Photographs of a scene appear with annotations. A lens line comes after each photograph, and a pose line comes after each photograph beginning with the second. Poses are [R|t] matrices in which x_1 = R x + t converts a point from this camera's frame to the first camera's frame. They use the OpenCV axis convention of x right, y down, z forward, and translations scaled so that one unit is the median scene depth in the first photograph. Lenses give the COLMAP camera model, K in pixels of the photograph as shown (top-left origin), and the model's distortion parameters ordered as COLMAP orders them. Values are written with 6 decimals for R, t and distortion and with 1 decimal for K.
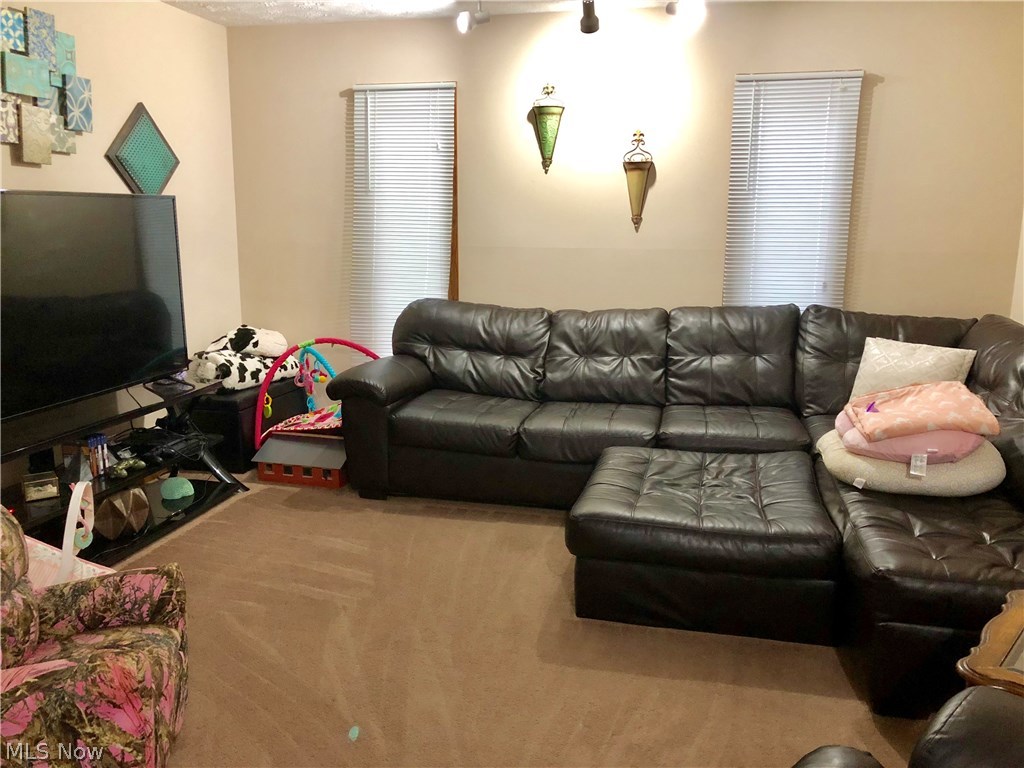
lens RADIAL K [[834.6, 0, 506.7], [0, 834.6, 385.6], [0, 0, 1]] dist [0.107553, -0.283463]
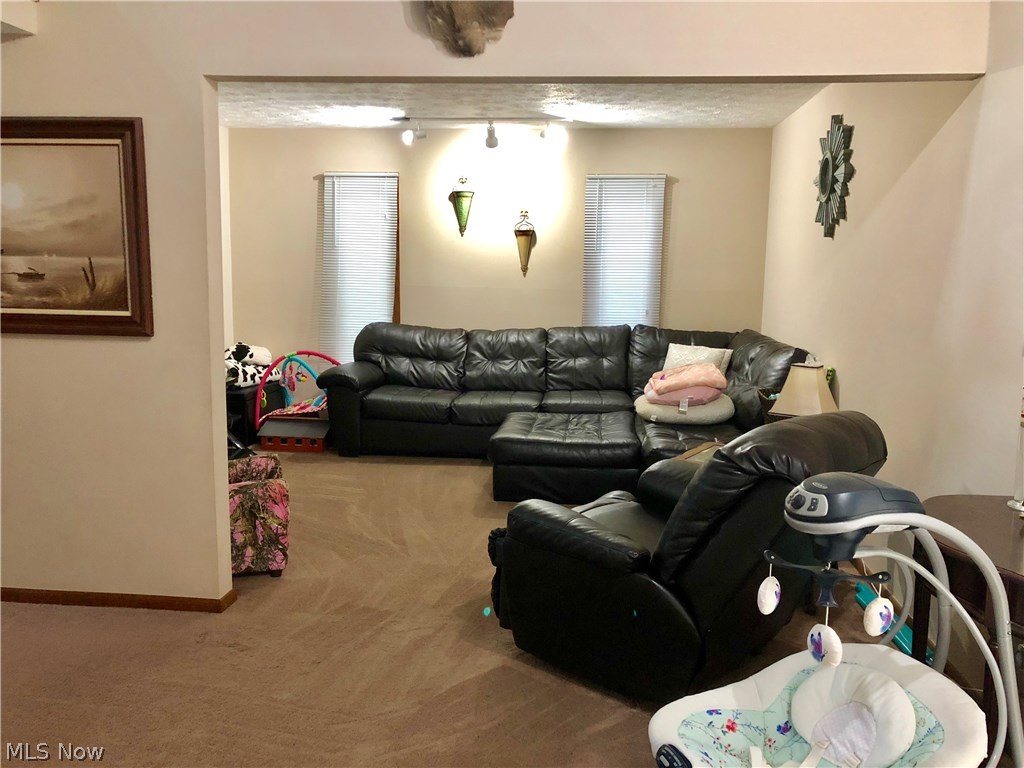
lens RADIAL K [[834.6, 0, 506.7], [0, 834.6, 385.6], [0, 0, 1]] dist [0.107553, -0.283463]
pose [[0.991110, -0.009733, 0.132687, -0.077217], [0.017347, 0.998261, -0.056347, 0.095114], [-0.131907, 0.058148, 0.989555, -0.464047]]
